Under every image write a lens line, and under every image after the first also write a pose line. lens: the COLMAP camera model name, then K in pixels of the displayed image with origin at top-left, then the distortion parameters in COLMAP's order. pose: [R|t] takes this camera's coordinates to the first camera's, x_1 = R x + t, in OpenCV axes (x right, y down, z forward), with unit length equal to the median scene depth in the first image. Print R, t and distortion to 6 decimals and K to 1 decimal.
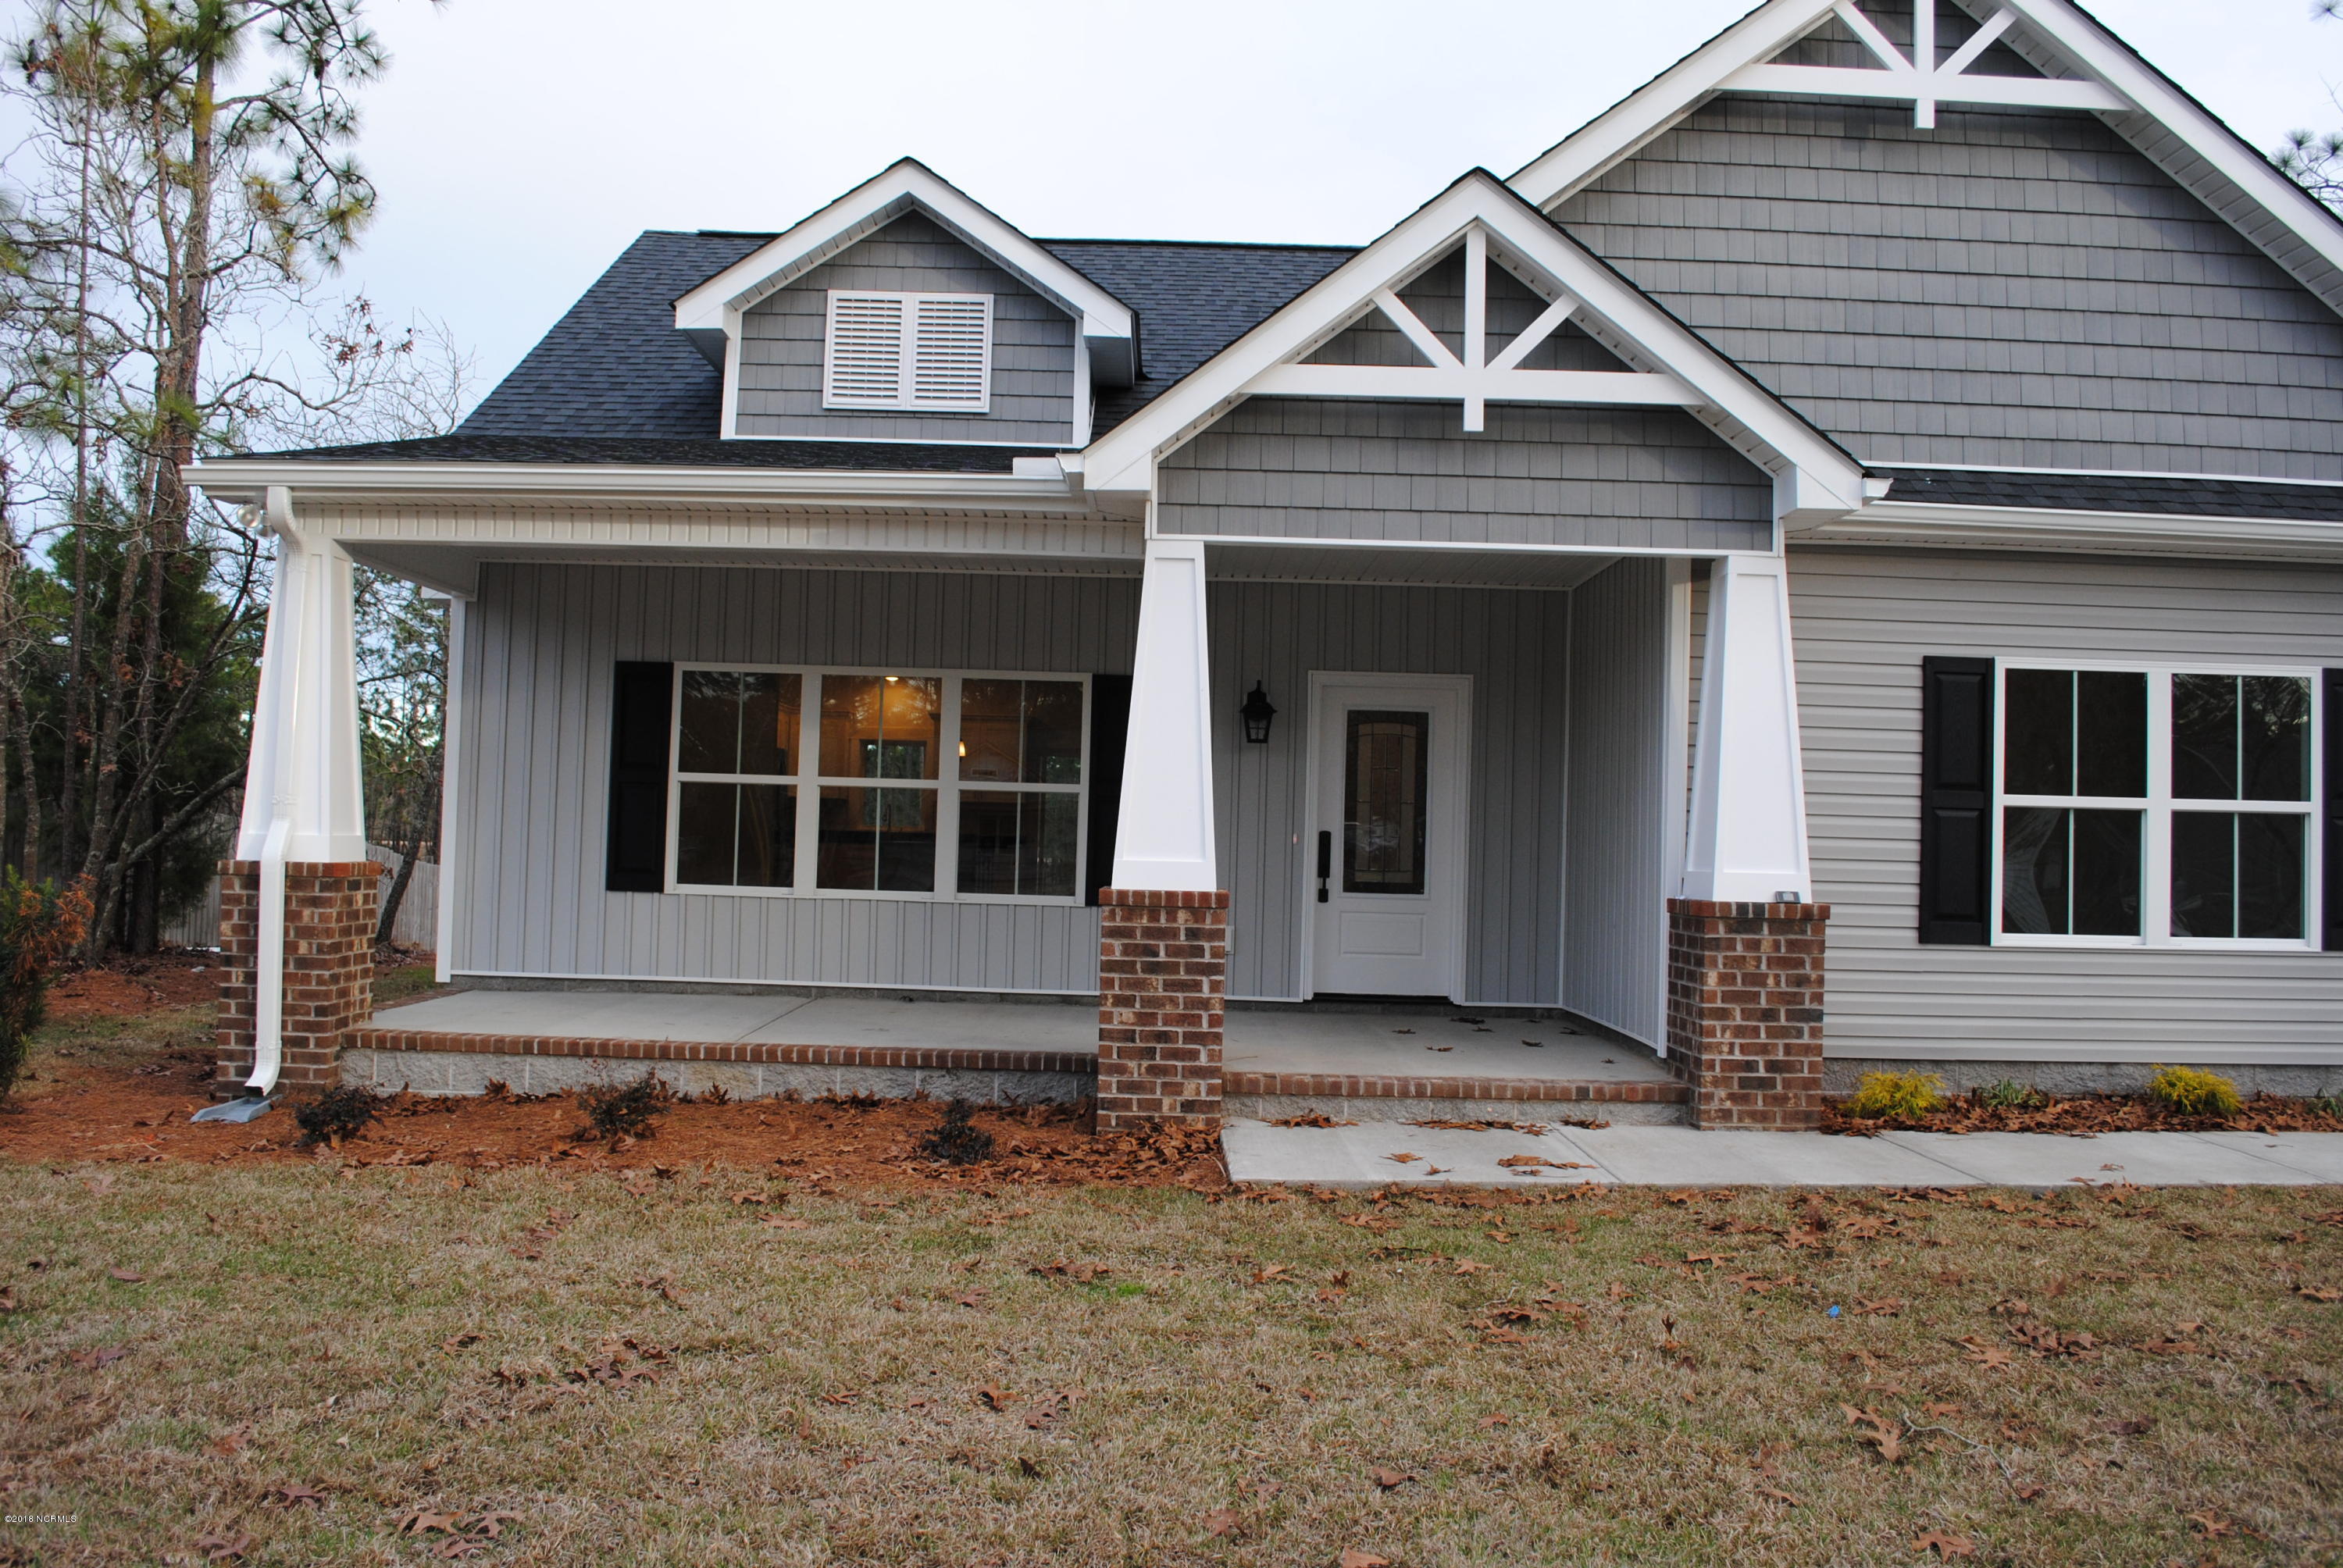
lens RADIAL K [[1843.4, 0, 1168.6], [0, 1843.4, 775.4], [0, 0, 1]] dist [-0.083220, 0.013114]
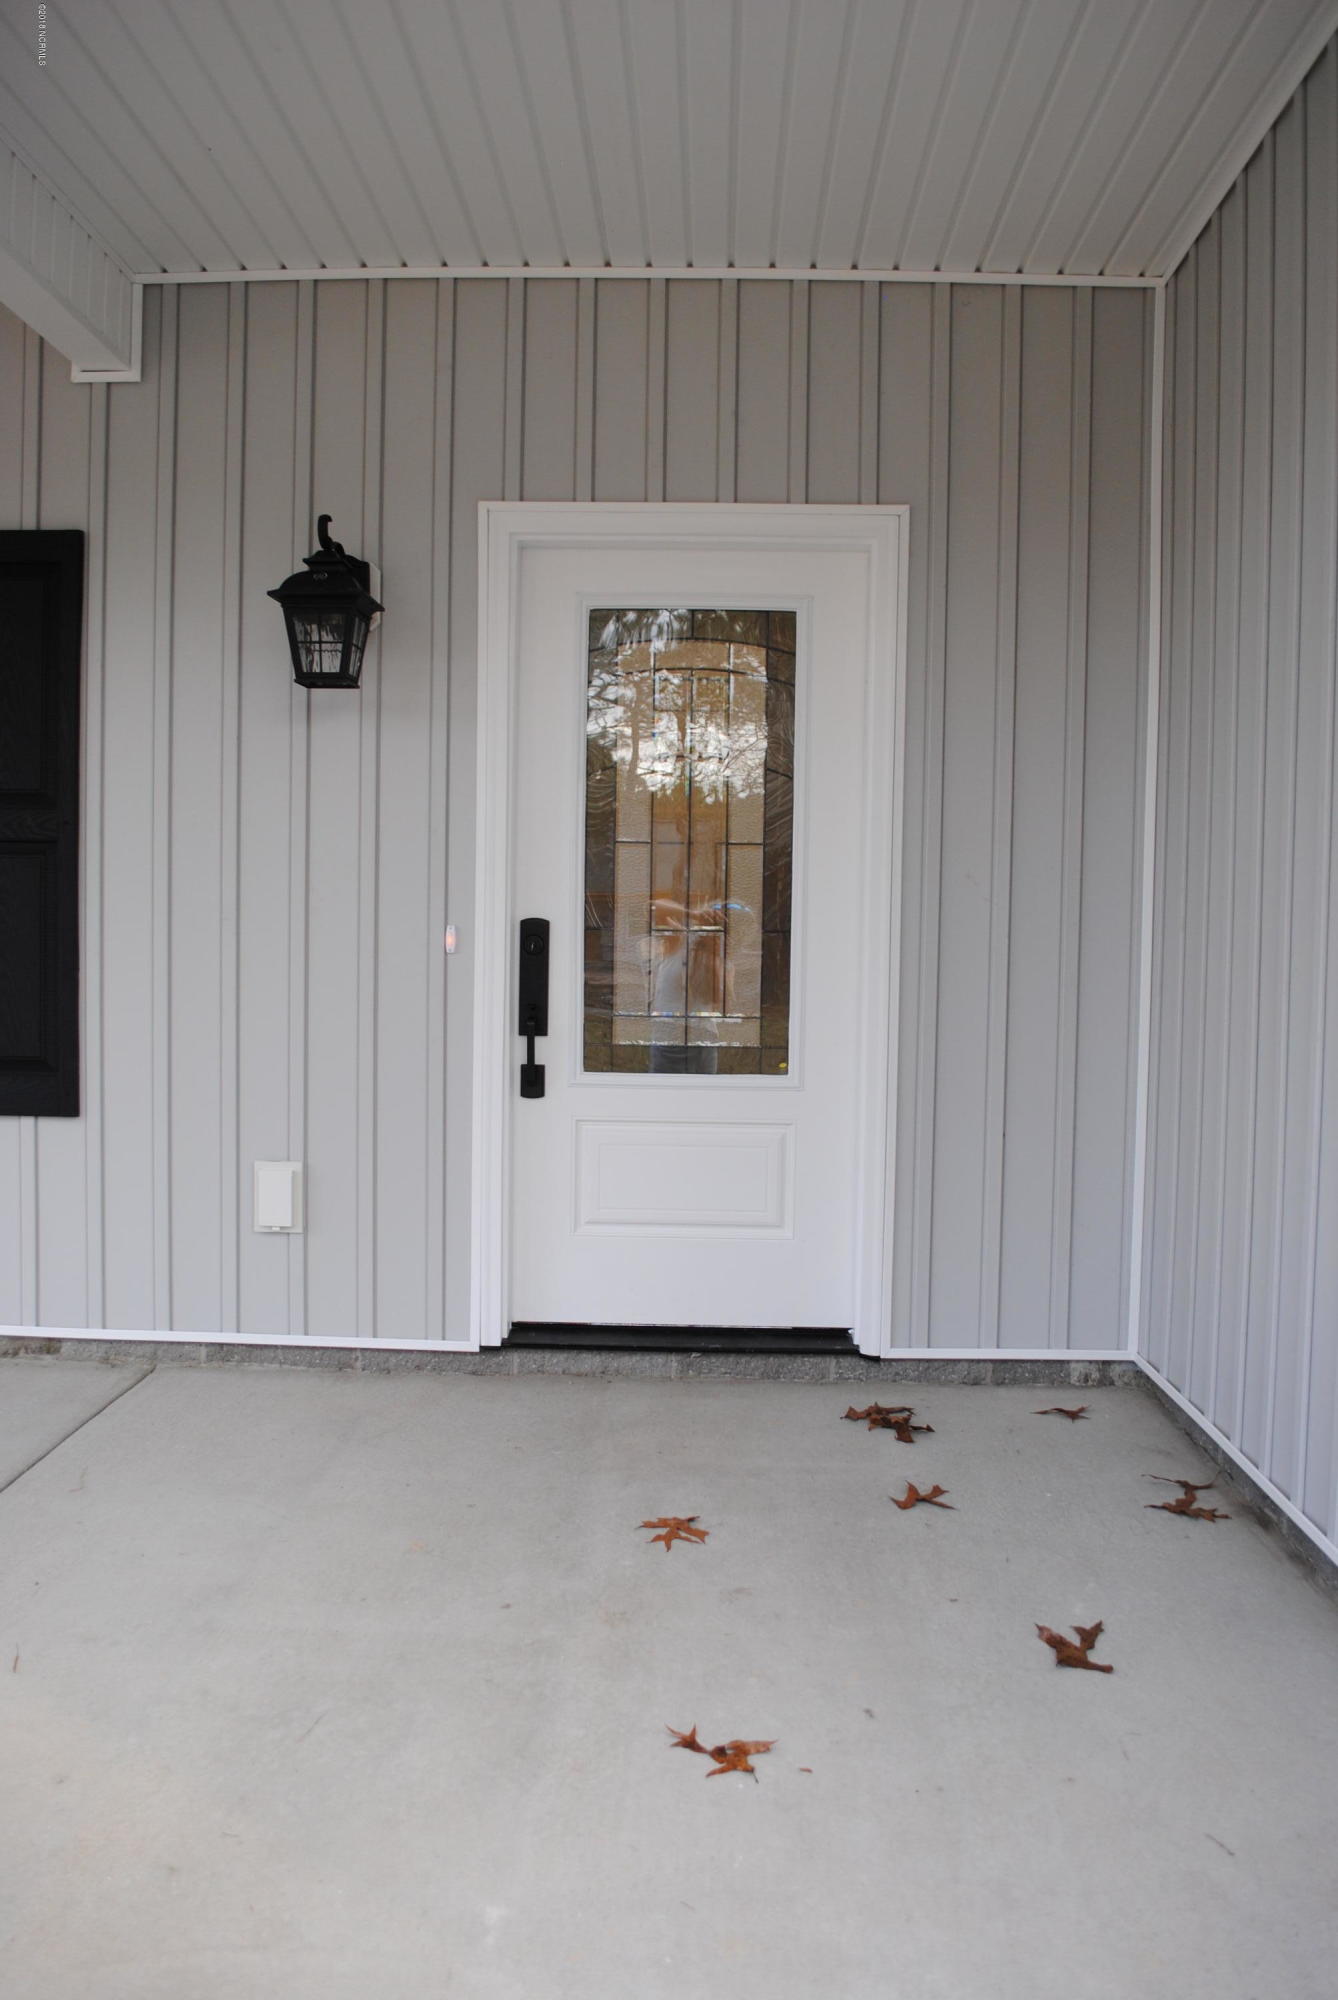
lens RADIAL K [[1573.7, 0, 670.5], [0, 1573.7, 1000.4], [0, 0, 1]] dist [-0.083220, 0.013114]
pose [[0.999797, -0.013532, -0.014961, 0.148857], [0.014714, 0.996526, 0.081973, 0.025795], [0.013800, -0.082177, 0.996522, 0.831764]]
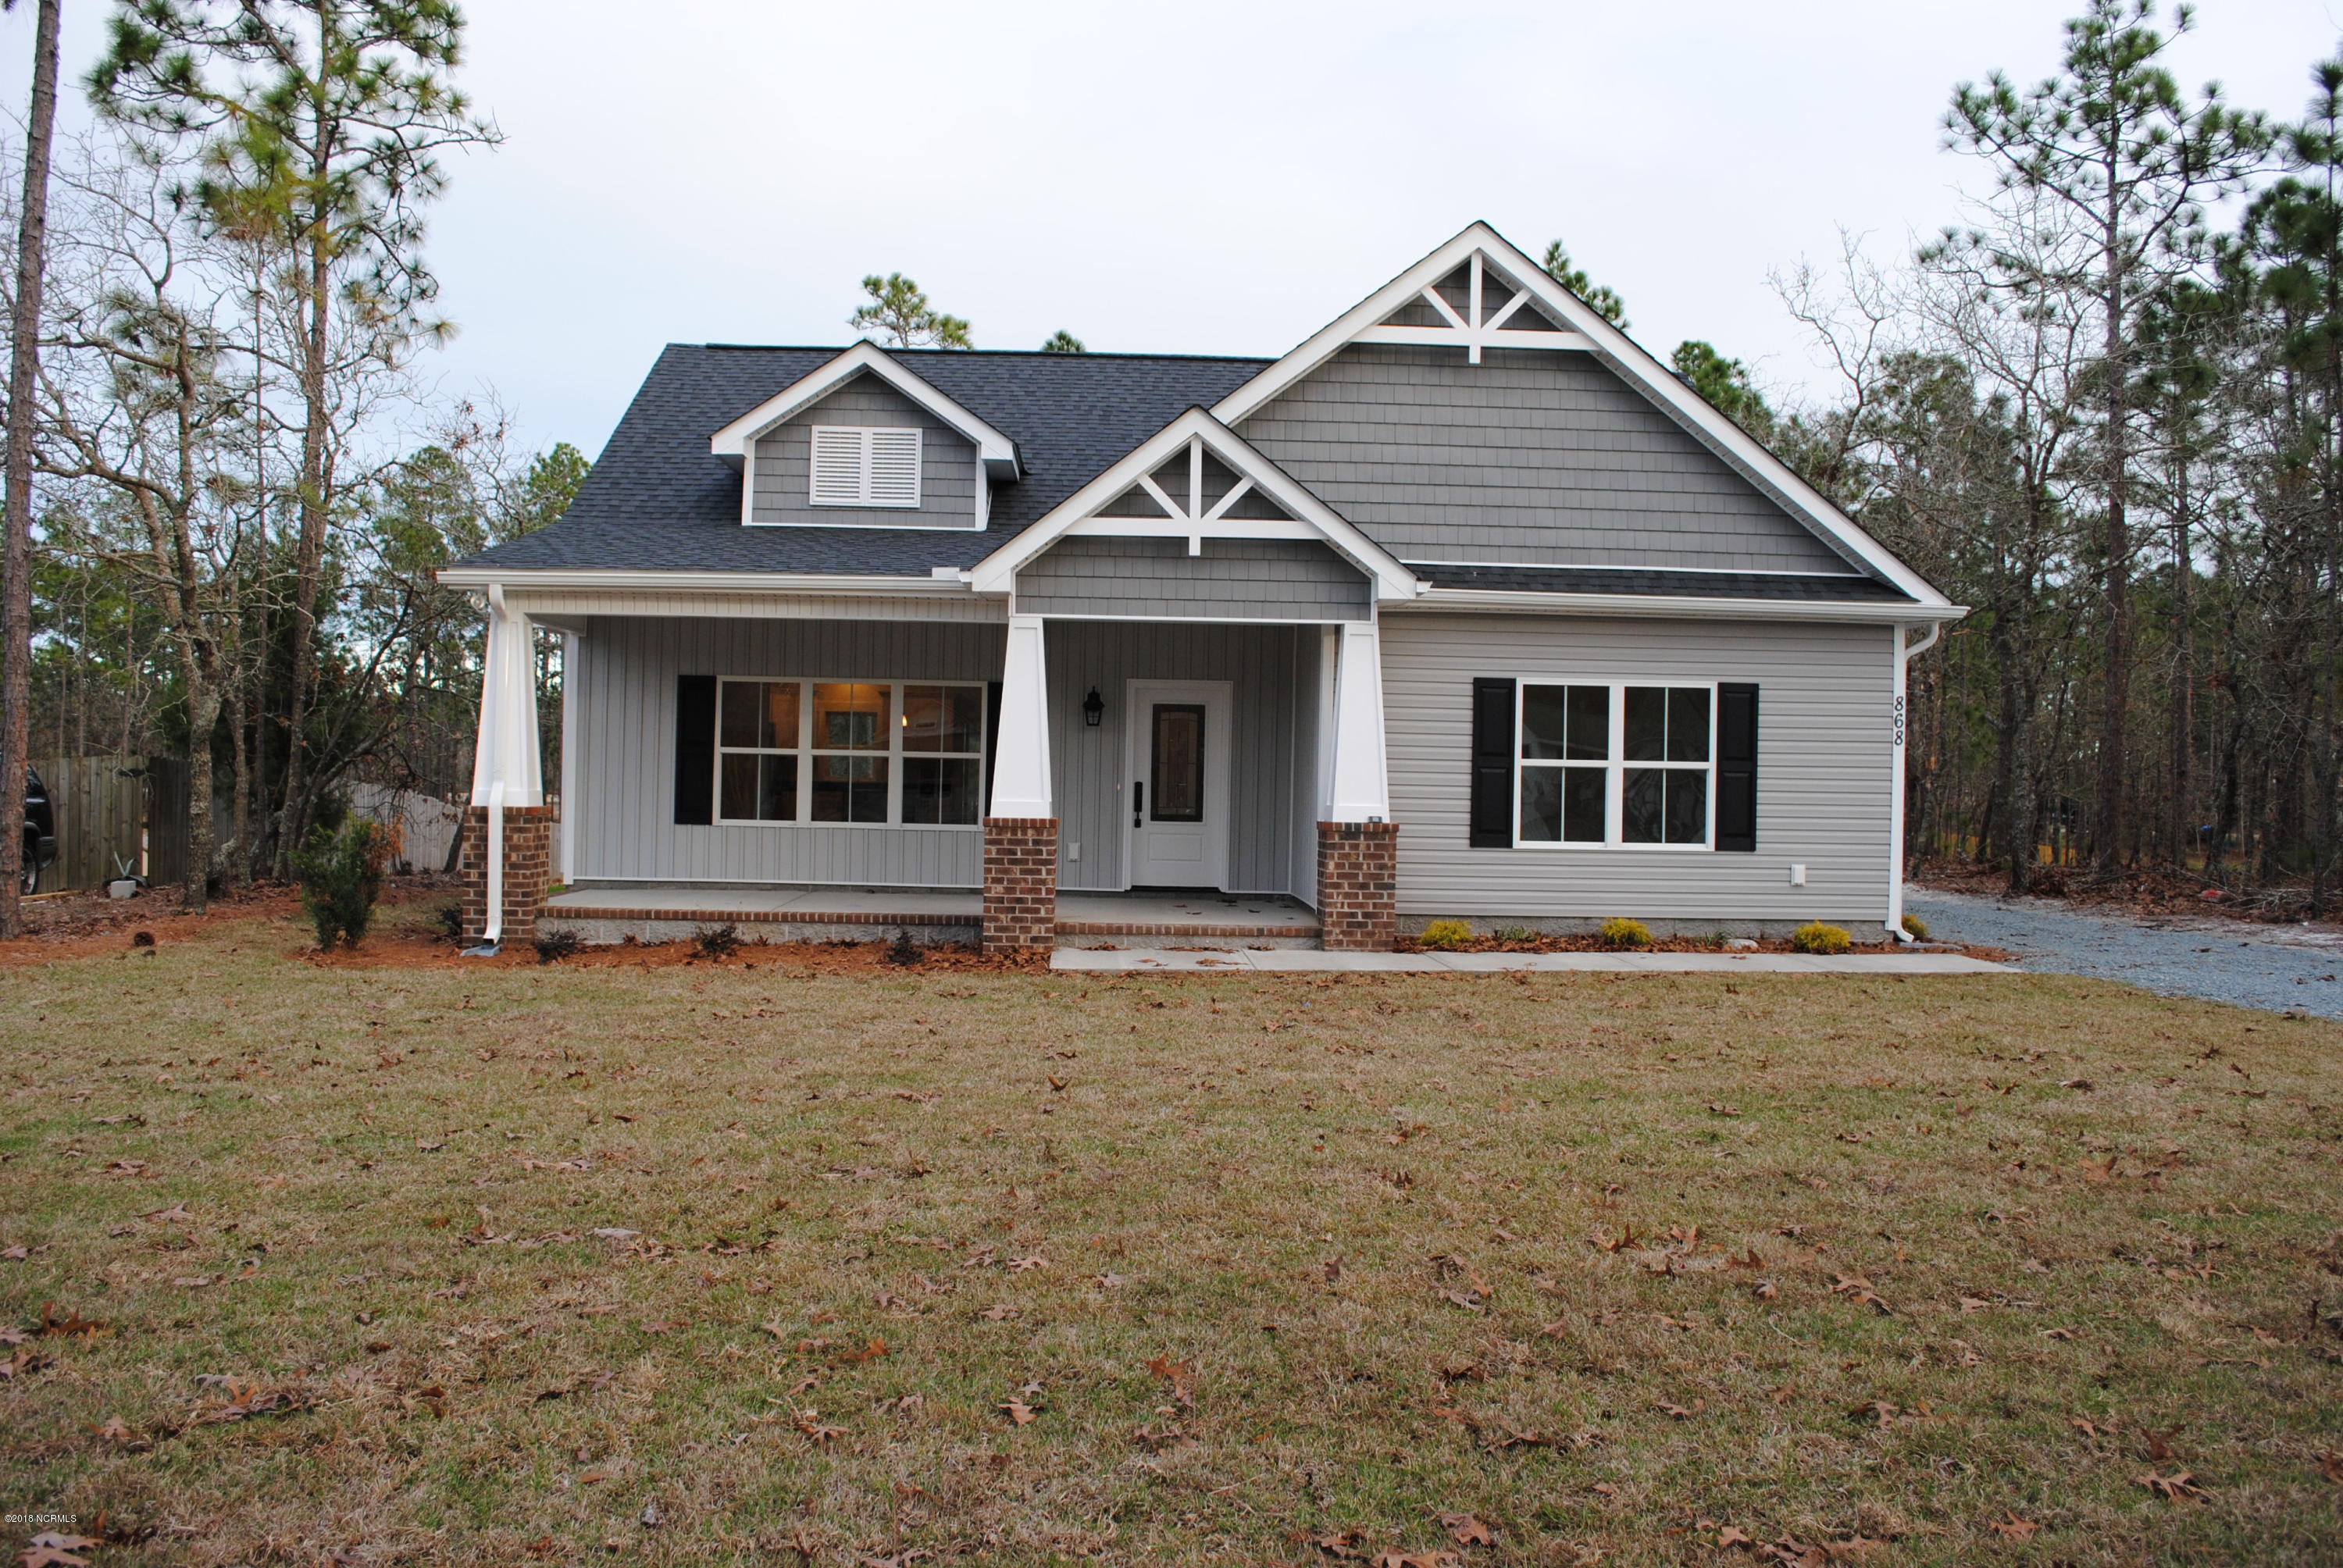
lens RADIAL K [[1843.4, 0, 1175.5], [0, 1843.4, 779.4], [0, 0, 1]] dist [-0.083220, 0.013114]
pose [[0.999397, -0.007319, 0.033948, 0.079209], [0.006208, 0.999445, 0.032721, -0.028432], [-0.034169, -0.032490, 0.998888, -0.699009]]
